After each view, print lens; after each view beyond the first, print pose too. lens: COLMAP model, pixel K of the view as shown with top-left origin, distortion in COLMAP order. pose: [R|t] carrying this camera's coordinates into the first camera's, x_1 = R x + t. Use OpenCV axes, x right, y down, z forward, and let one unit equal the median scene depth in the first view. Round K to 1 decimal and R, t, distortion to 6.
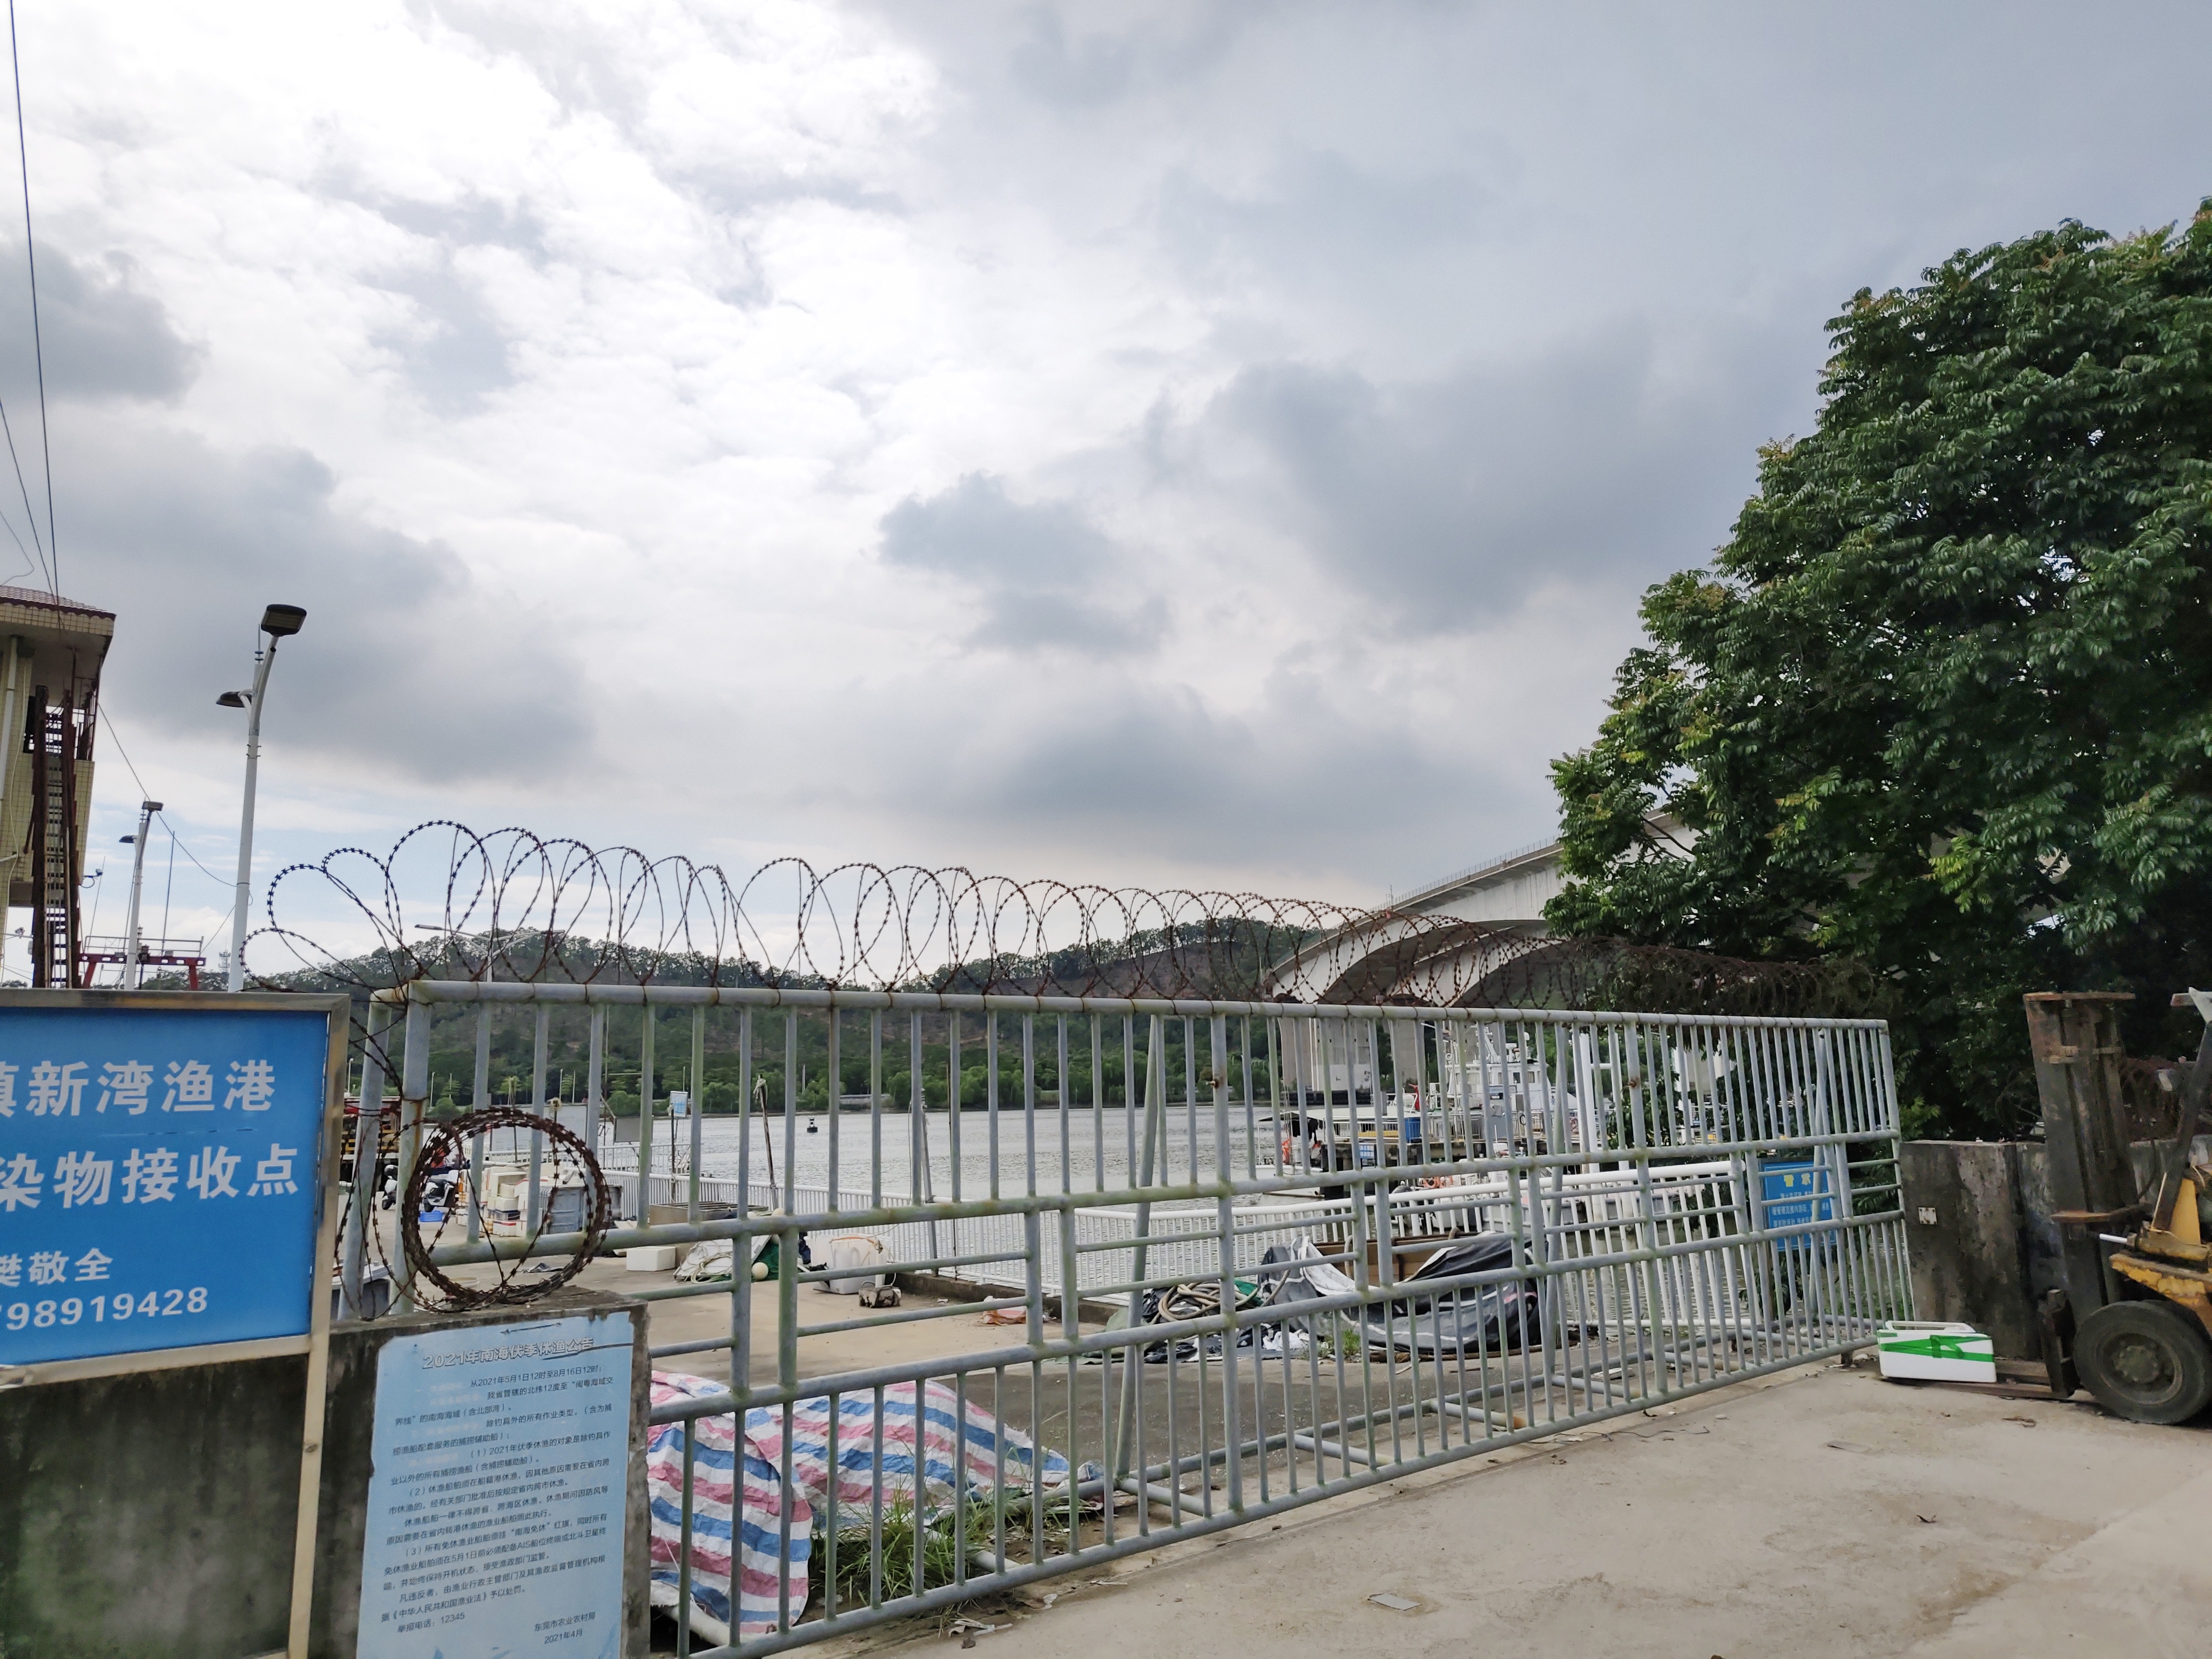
lens RADIAL K [[1500.8, 0, 1097.2], [0, 1500.8, 836.3], [0, 0, 1]] dist [0.005185, 0.001521]
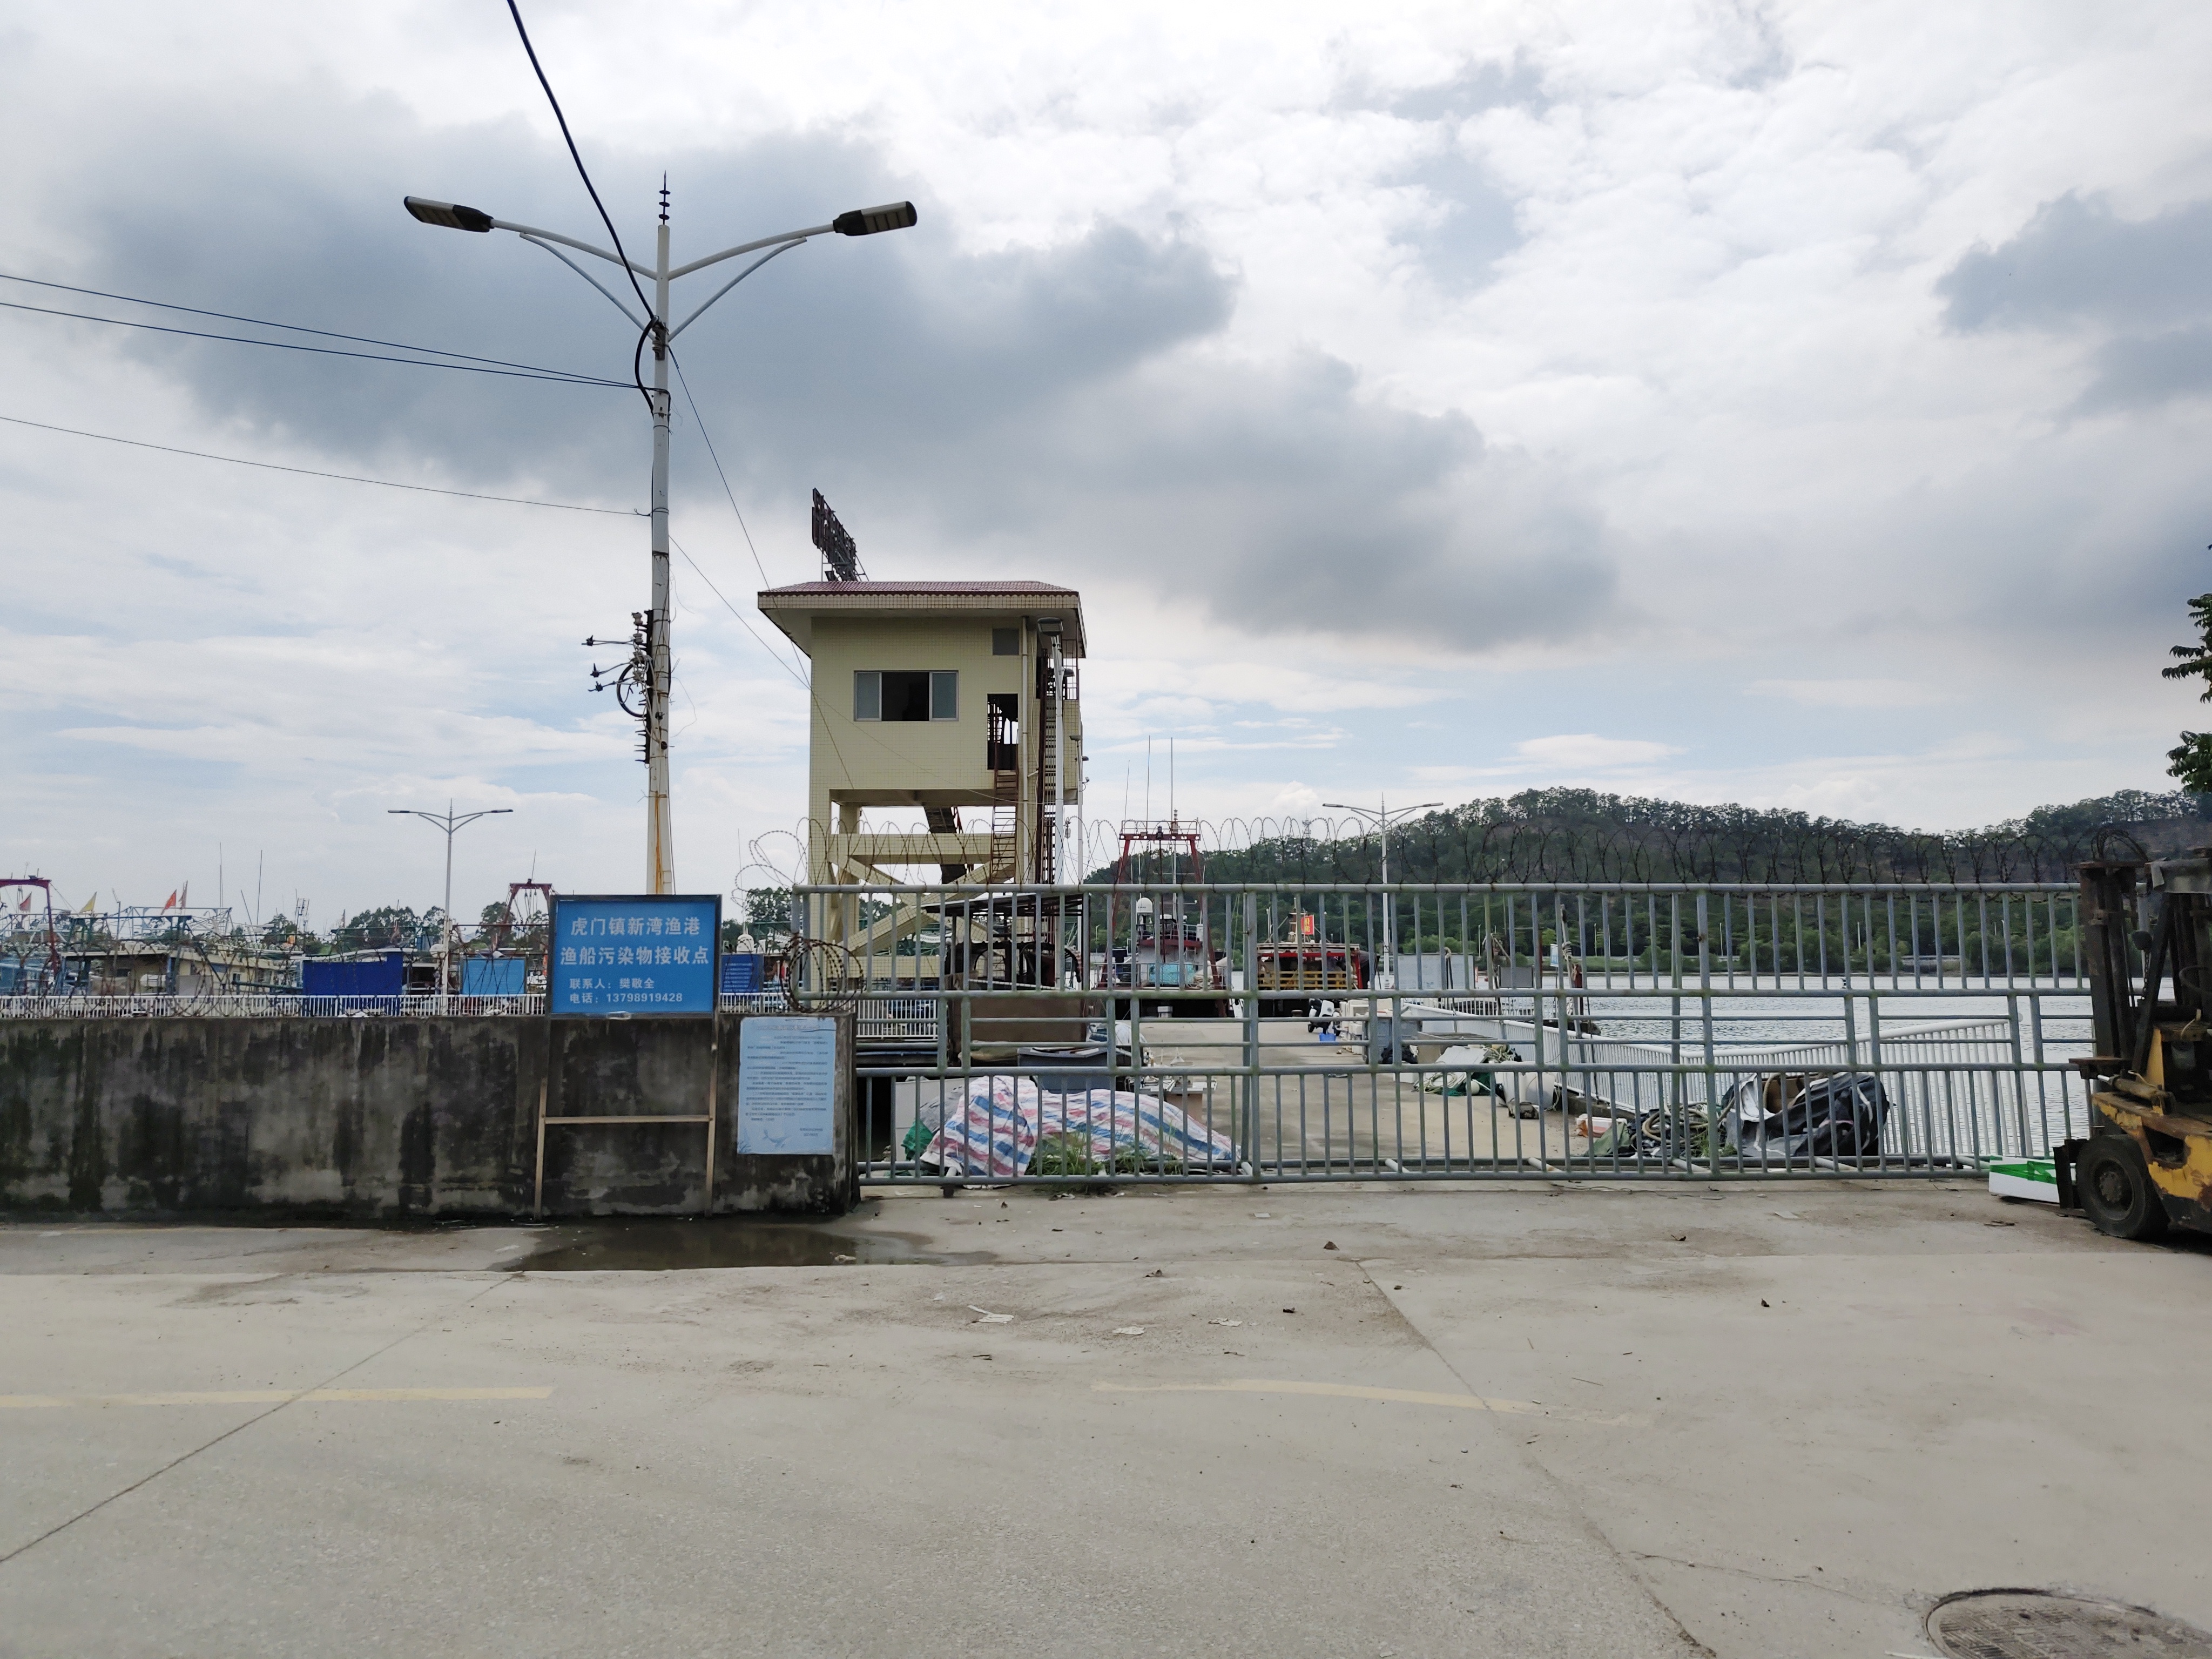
lens RADIAL K [[1517.3, 0, 1094.8], [0, 1517.3, 791.5], [0, 0, 1]] dist [0.038664, -0.030122]
pose [[0.782994, -0.049340, -0.620069, 1.700438], [0.090367, 0.995296, 0.034914, -0.112814], [0.615430, -0.083371, 0.783770, -0.723111]]
